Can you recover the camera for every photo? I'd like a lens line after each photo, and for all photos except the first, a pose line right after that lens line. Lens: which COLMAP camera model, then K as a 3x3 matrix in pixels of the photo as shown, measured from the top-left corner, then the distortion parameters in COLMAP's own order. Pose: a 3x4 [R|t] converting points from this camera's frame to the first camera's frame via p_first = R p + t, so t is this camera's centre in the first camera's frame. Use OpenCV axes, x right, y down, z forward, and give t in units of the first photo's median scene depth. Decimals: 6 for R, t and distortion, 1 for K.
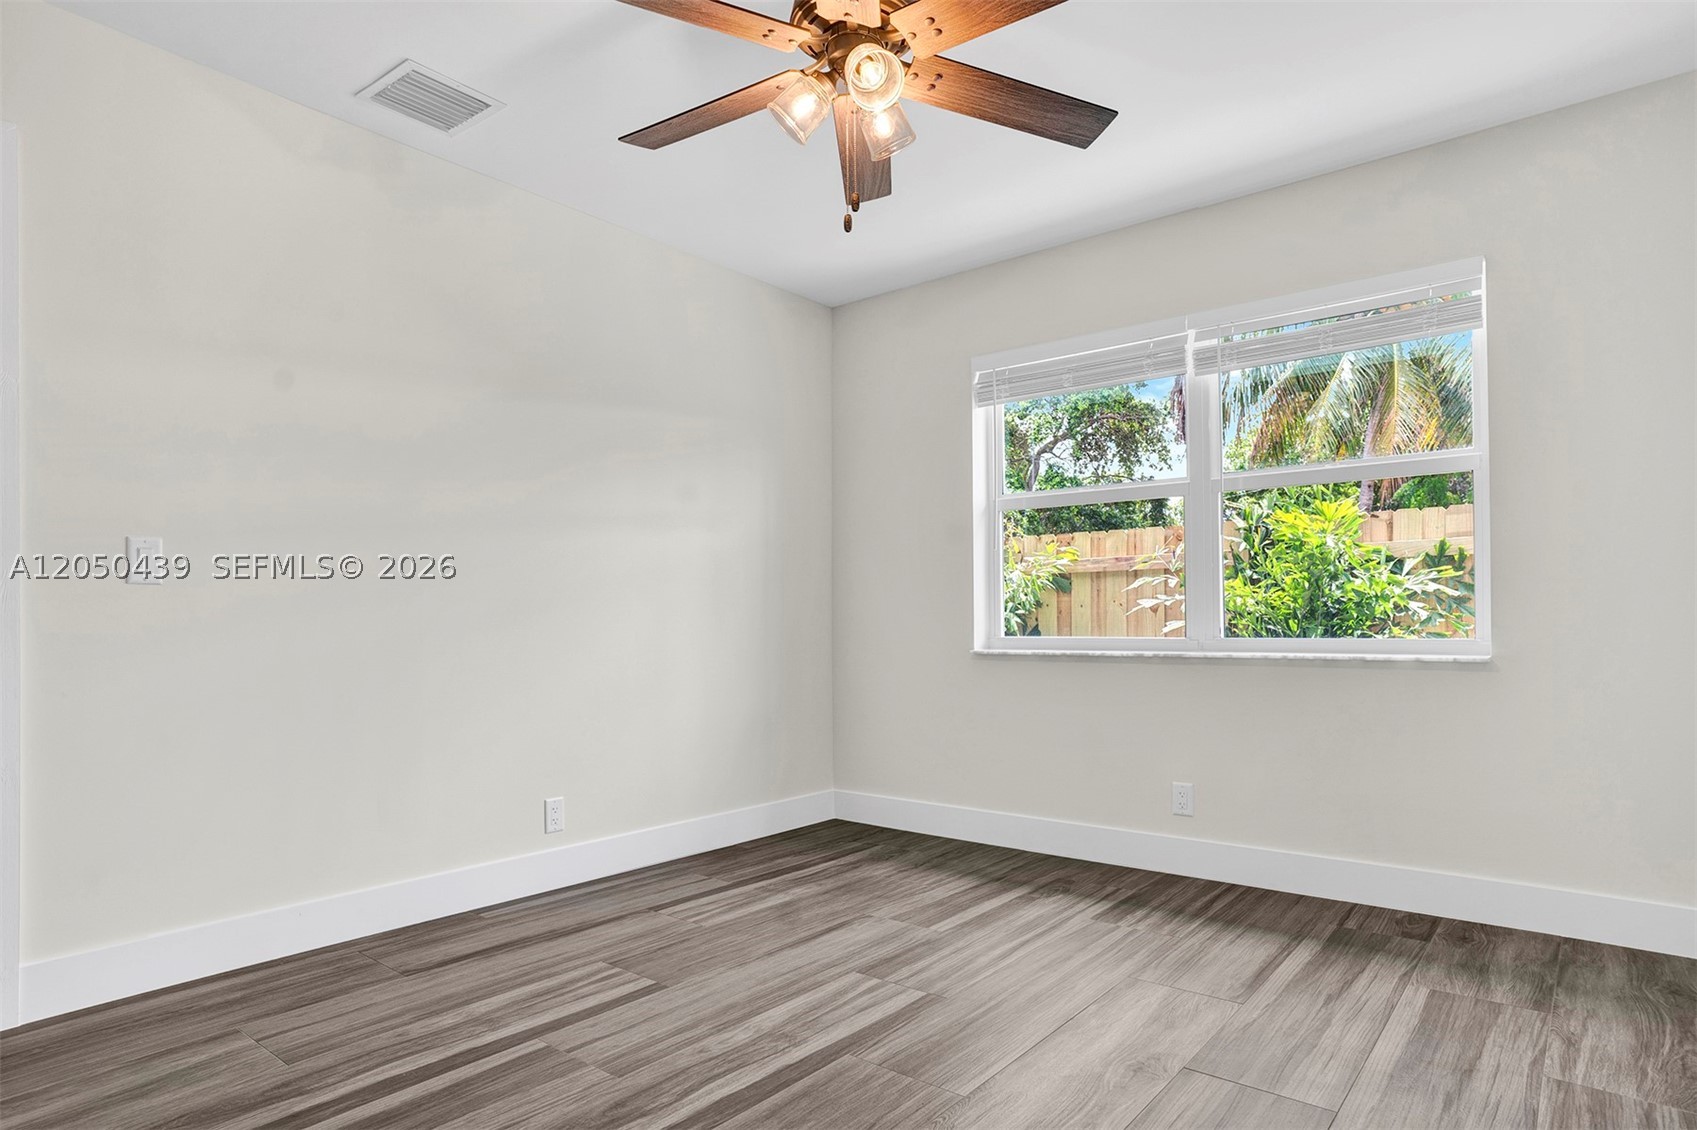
lens RADIAL K [[973.6, 0, 845.5], [0, 973.6, 573.7], [0, 0, 1]] dist [-0.060040, 0.046952]
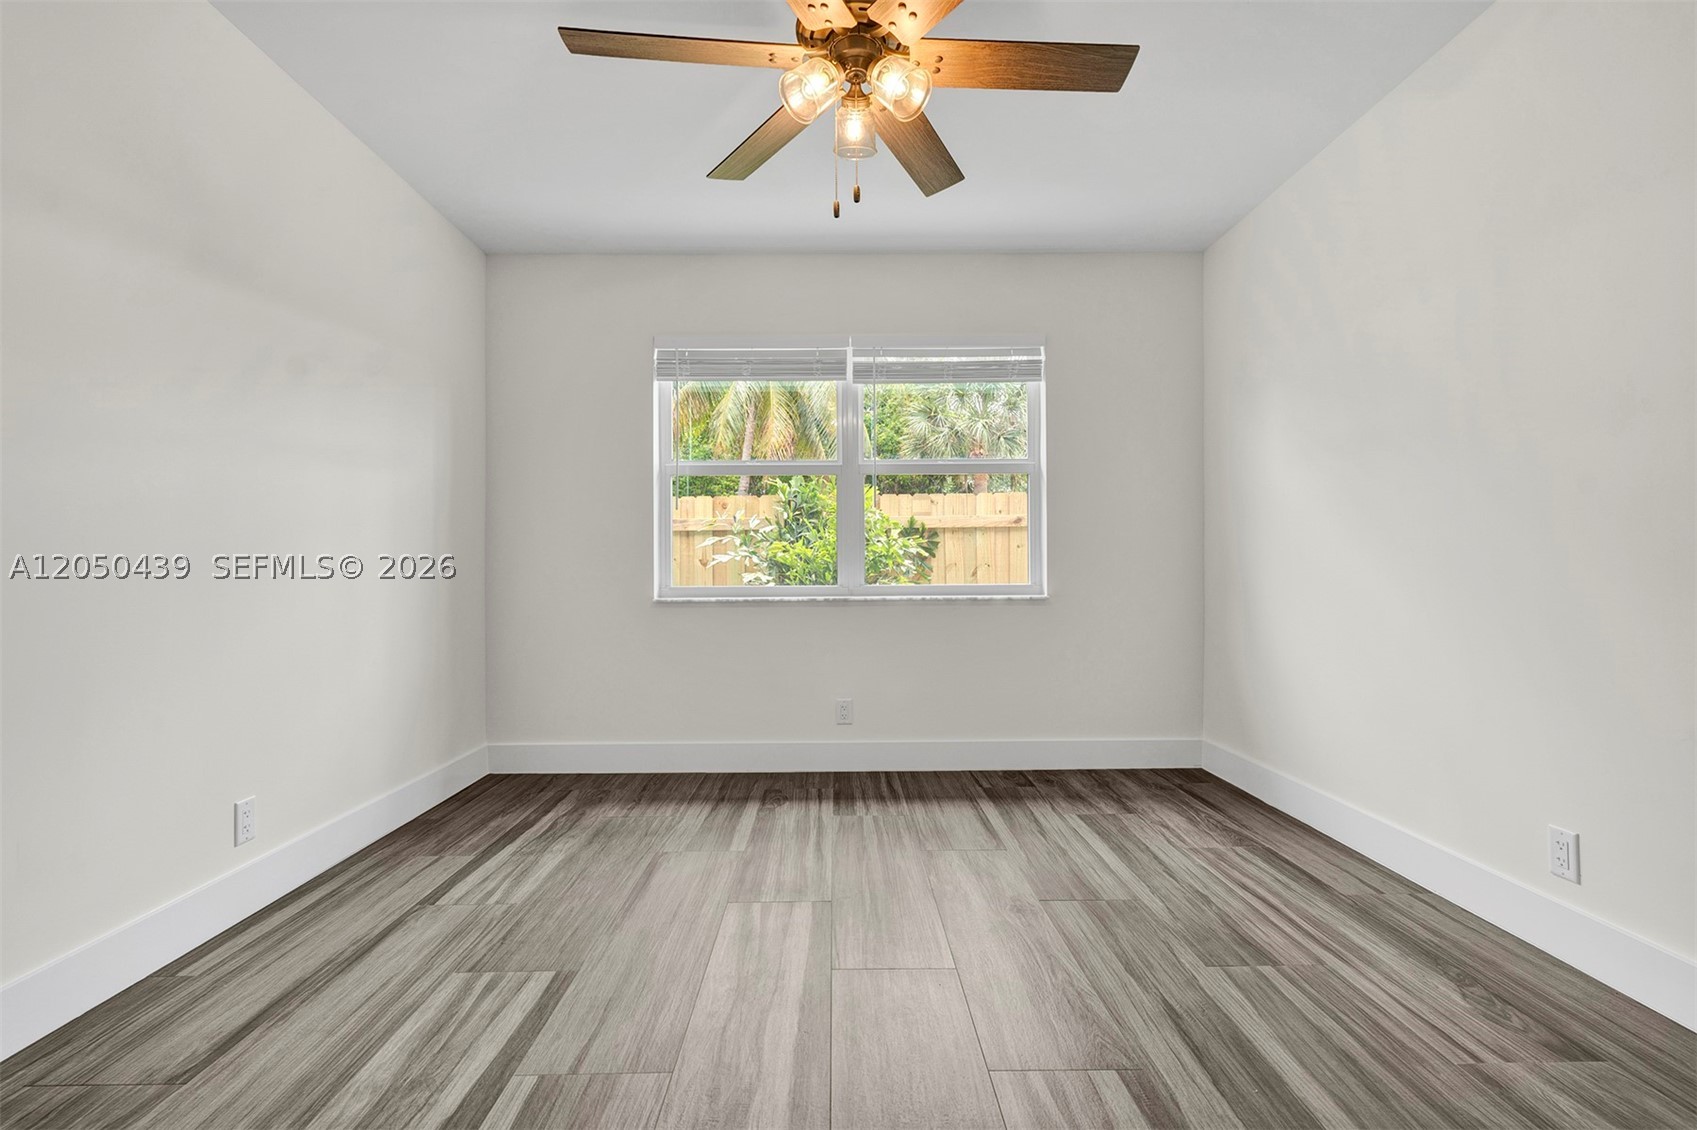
lens RADIAL K [[815.1, 0, 848.2], [0, 815.1, 542.7], [0, 0, 1]] dist [0.006276, -0.000161]
pose [[0.760021, 0.023313, 0.649481, -0.404035], [-0.030273, 0.999542, -0.000453, 0.010556], [-0.649194, -0.019317, 0.760378, 0.199559]]
